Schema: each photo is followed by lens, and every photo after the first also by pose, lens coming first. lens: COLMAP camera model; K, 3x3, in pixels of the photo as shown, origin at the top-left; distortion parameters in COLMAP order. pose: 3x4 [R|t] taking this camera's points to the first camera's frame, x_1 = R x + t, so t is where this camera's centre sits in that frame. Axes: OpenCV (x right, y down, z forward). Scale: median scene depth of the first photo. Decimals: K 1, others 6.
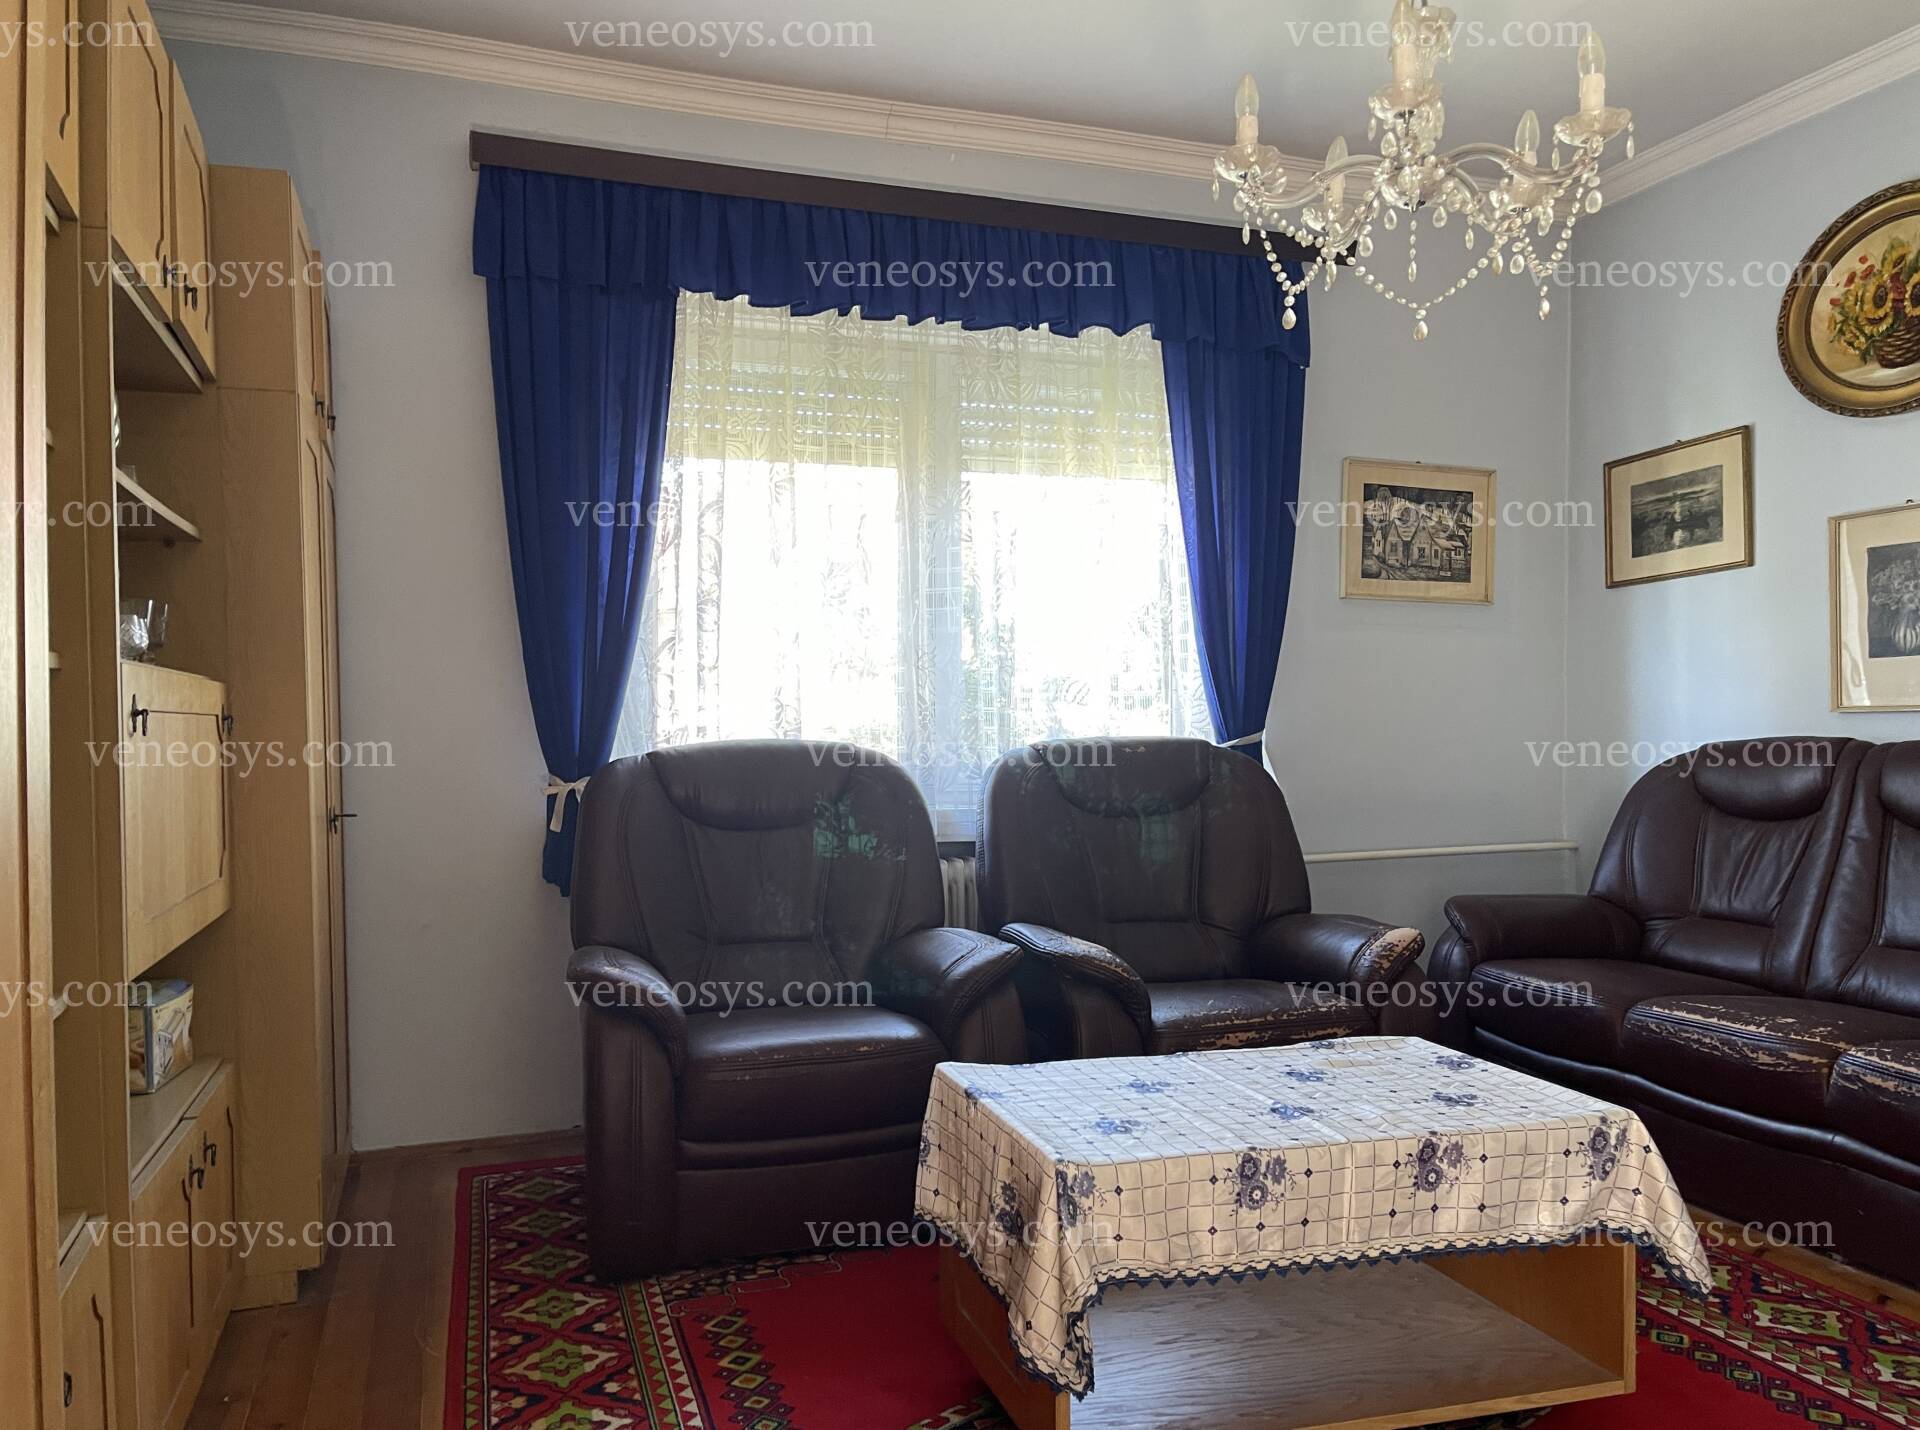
lens RADIAL K [[1461.0, 0, 960.0], [0, 1461.0, 715.0], [0, 0, 1]] dist [0.051666, -0.001485]
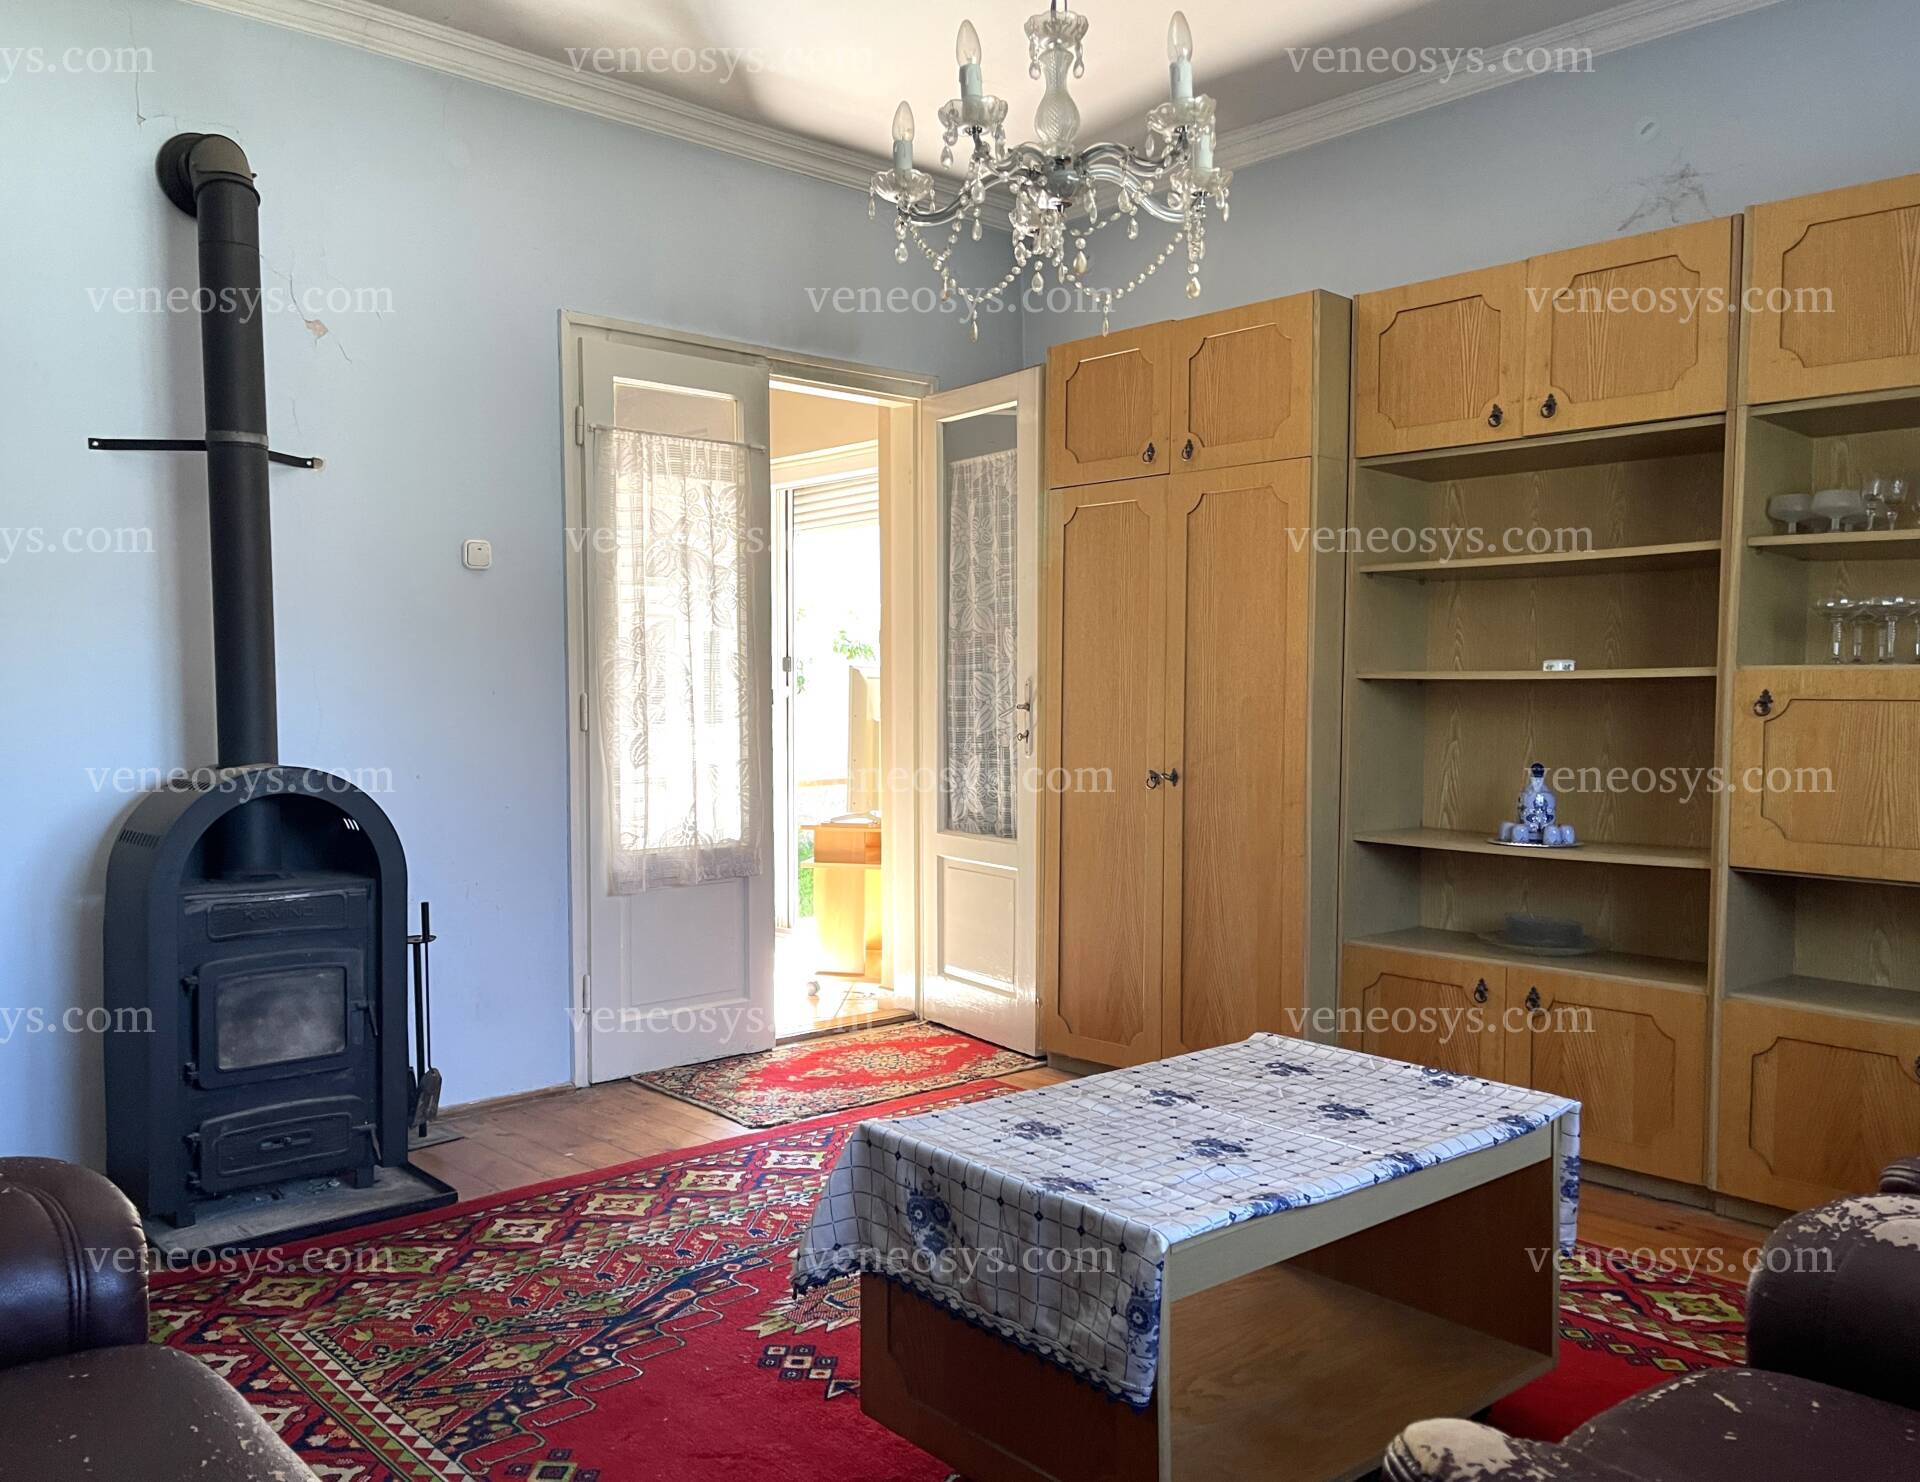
lens RADIAL K [[1541.7, 0, 947.6], [0, 1541.7, 745.9], [0, 0, 1]] dist [0.084079, -0.126478]
pose [[-0.911192, 0.013842, -0.411749, 0.676946], [0.001082, 0.999512, 0.031208, -0.007558], [0.411981, 0.027991, -0.910763, 1.599381]]
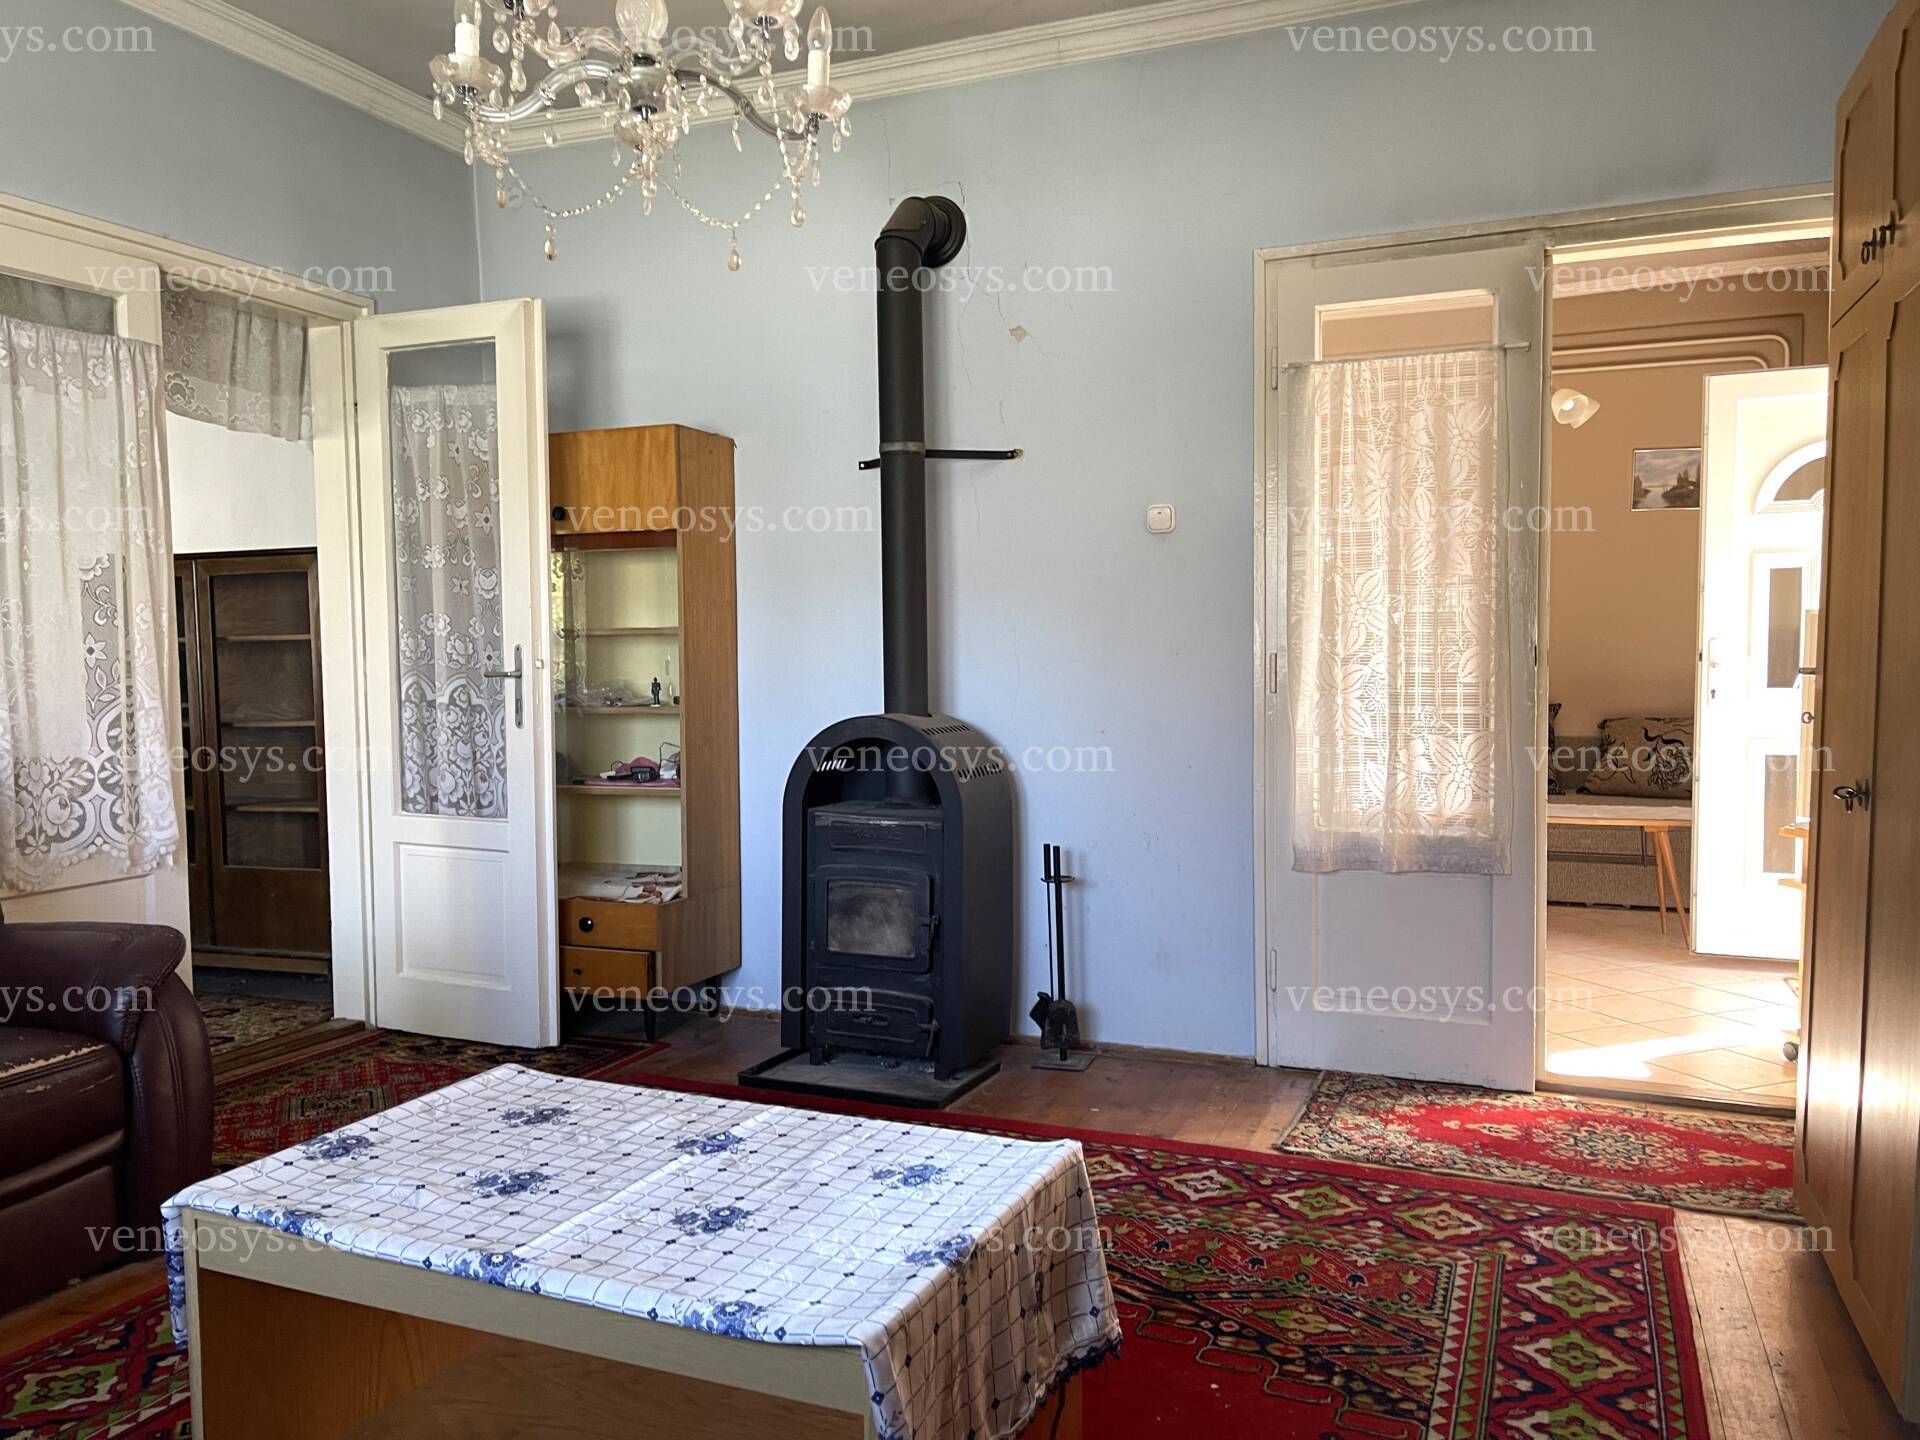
lens RADIAL K [[1495.0, 0, 951.9], [0, 1495.0, 737.5], [0, 0, 1]] dist [0.067408, -0.082754]
pose [[-0.757038, -0.033113, 0.652531, -0.366652], [0.001911, 0.998598, 0.052892, -0.008279], [-0.653368, 0.041288, -0.755914, 1.300715]]
